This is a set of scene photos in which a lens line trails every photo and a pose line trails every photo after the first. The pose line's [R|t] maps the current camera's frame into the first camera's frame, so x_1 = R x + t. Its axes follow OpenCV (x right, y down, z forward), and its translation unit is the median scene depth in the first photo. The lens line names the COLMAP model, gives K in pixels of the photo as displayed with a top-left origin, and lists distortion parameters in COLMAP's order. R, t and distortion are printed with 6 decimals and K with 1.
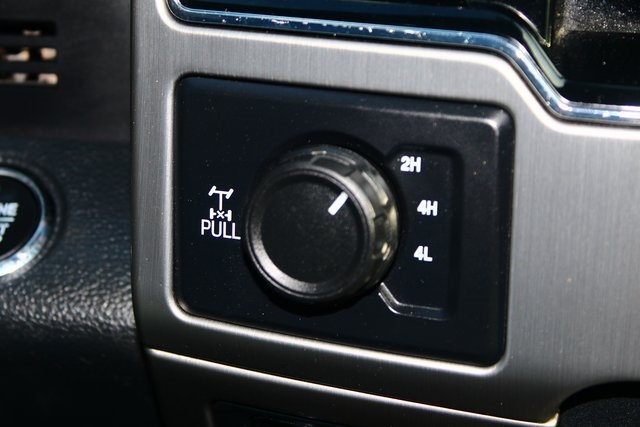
lens RADIAL K [[1595.9, 0, 320.8], [0, 1595.9, 211.9], [0, 0, 1]] dist [0.074449, 0.000000]
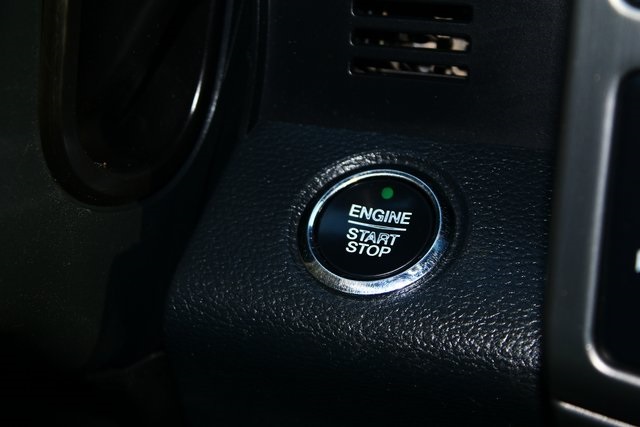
lens RADIAL K [[1595.9, 0, 320.3], [0, 1595.9, 213.6], [0, 0, 1]] dist [0.074449, 0.000000]
pose [[0.968647, 0.077645, -0.235998, -0.034150], [-0.079376, 0.996842, 0.002175, -0.002444], [0.235421, 0.016625, 0.971751, 0.149552]]
